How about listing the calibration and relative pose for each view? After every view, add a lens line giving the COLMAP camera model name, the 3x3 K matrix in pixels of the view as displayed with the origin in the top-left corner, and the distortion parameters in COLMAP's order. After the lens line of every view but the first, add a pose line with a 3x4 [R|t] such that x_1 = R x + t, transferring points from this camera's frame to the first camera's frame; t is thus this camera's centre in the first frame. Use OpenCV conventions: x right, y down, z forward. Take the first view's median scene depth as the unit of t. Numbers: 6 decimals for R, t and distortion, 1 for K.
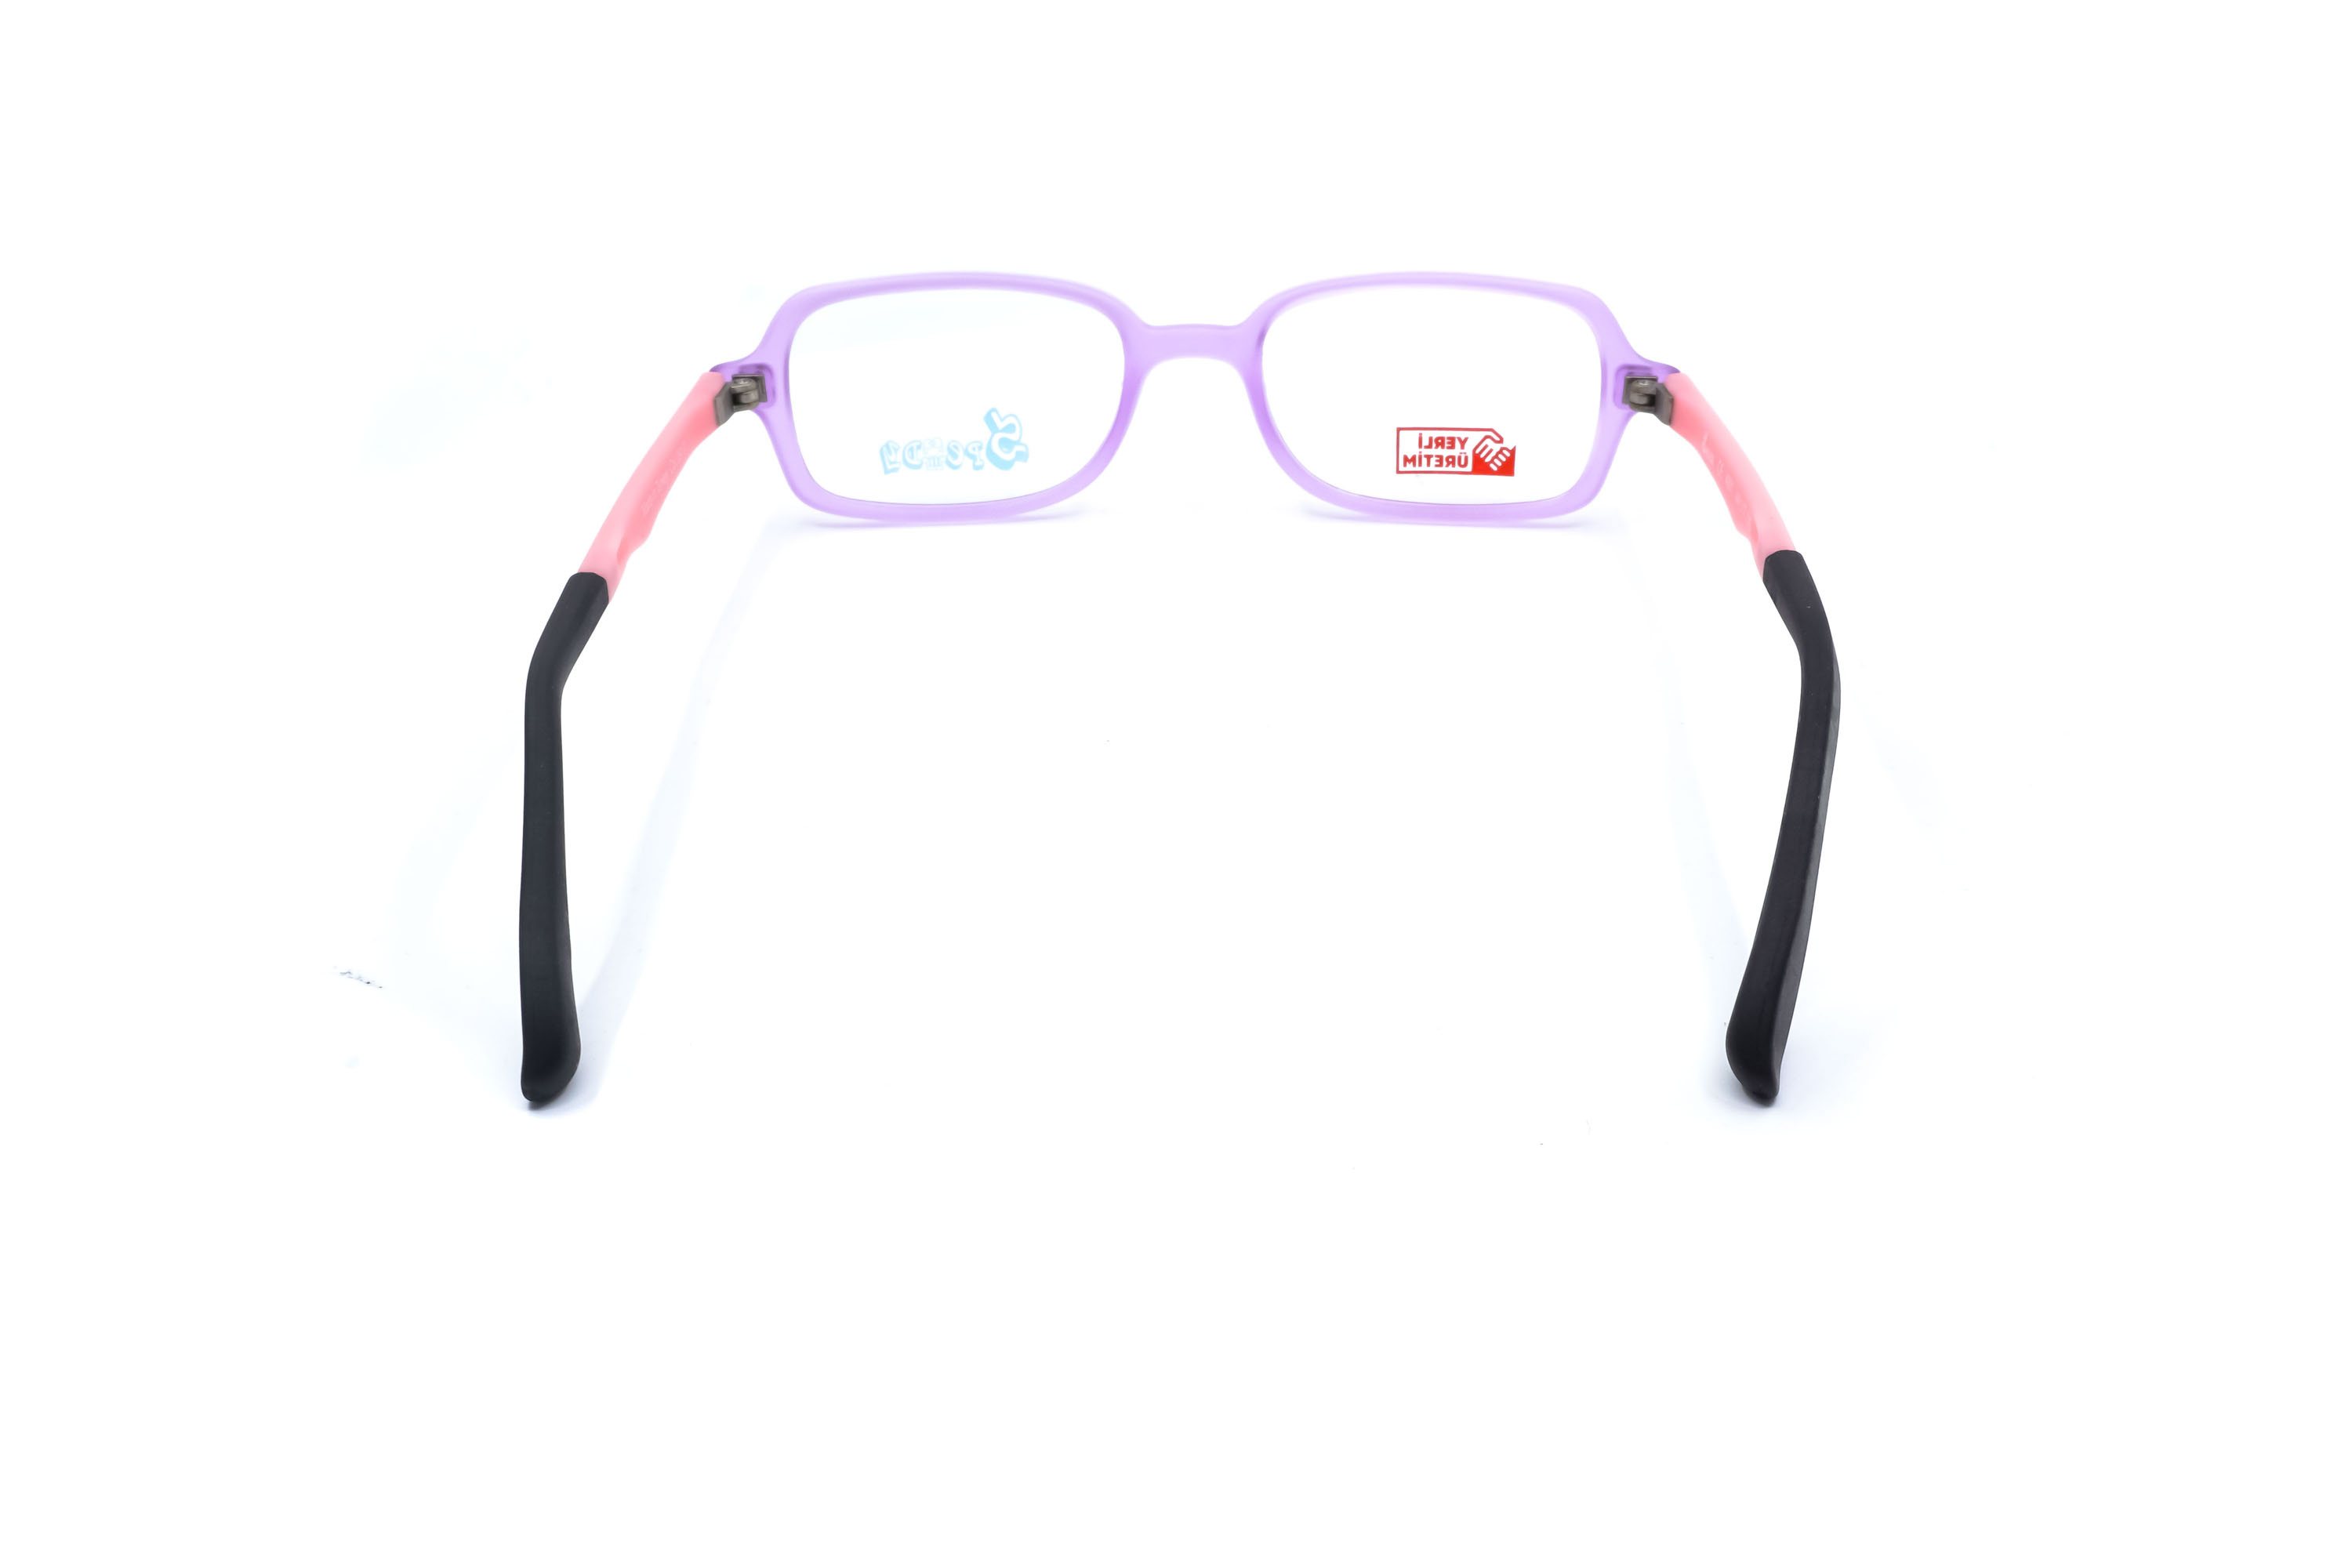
lens RADIAL K [[2486.9, 0, 1176.0], [0, 2486.9, 784.0], [0, 0, 1]] dist [0.001692, 0.003901]
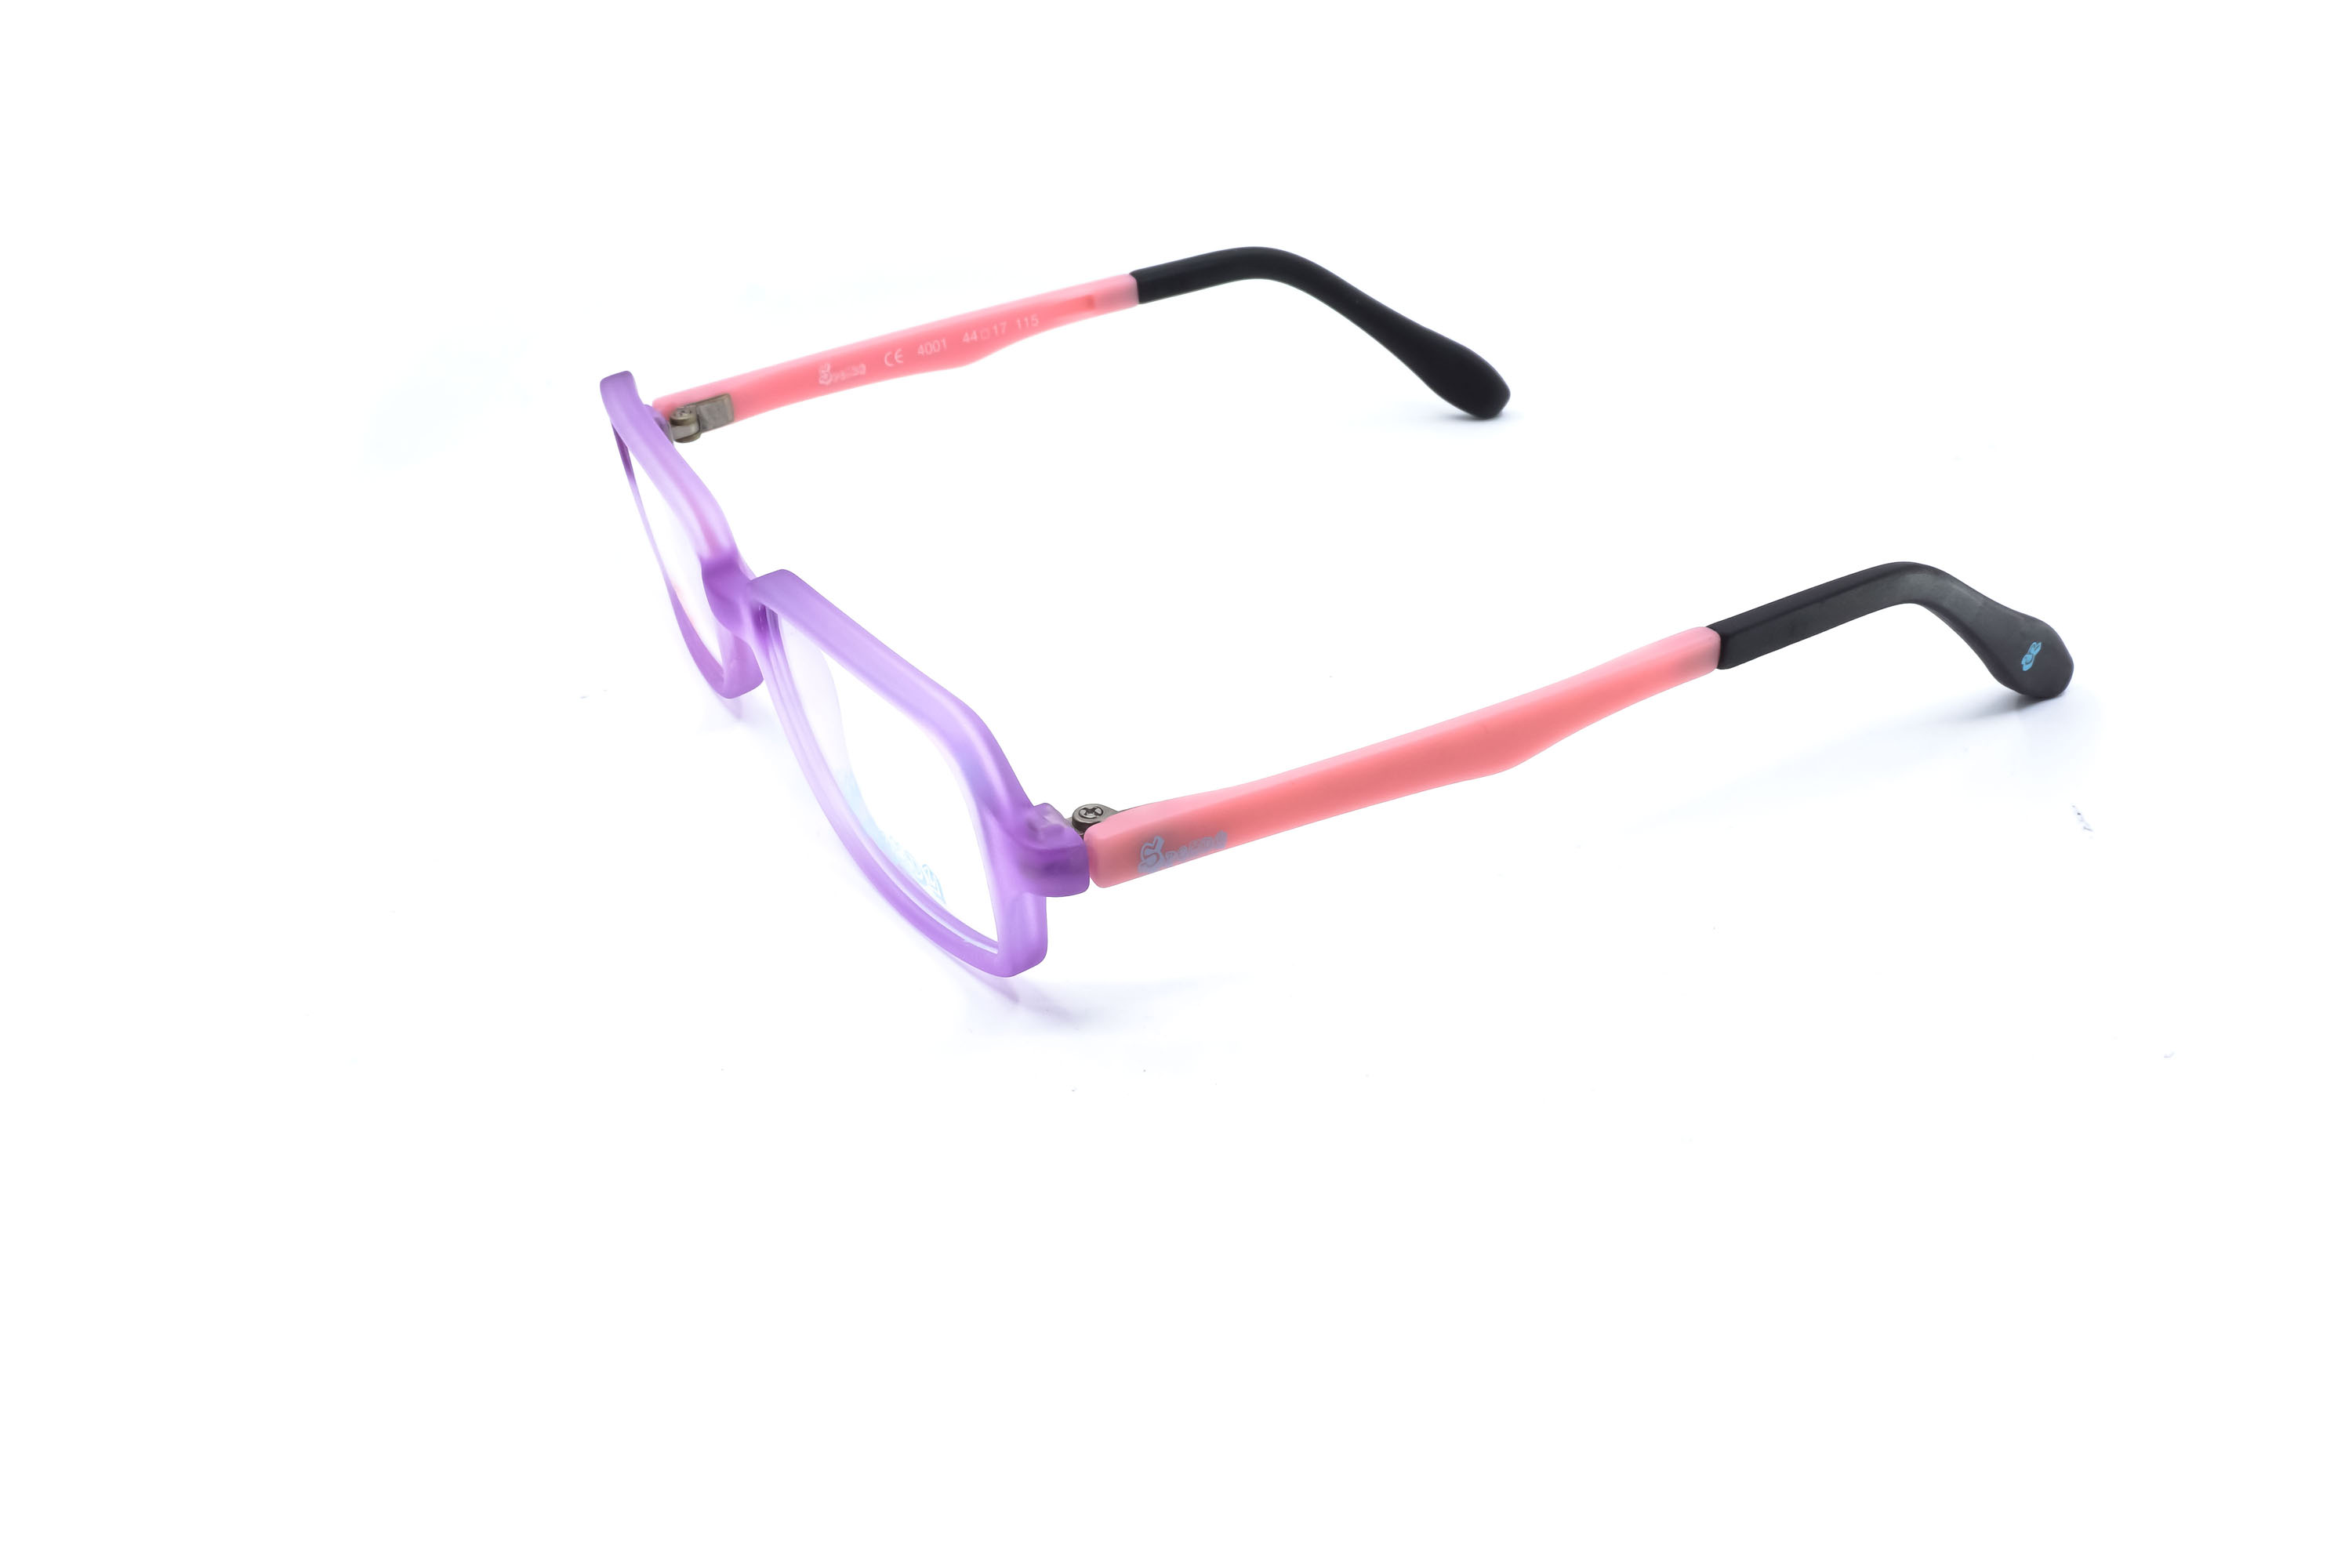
lens RADIAL K [[2415.0, 0, 1176.0], [0, 2415.0, 784.0], [0, 0, 1]] dist [-0.034134, 0.008294]
pose [[-0.512221, -0.400215, 0.759907, -0.661706], [0.432399, 0.644306, 0.630794, -0.556875], [-0.742066, 0.651688, -0.156975, 1.049743]]
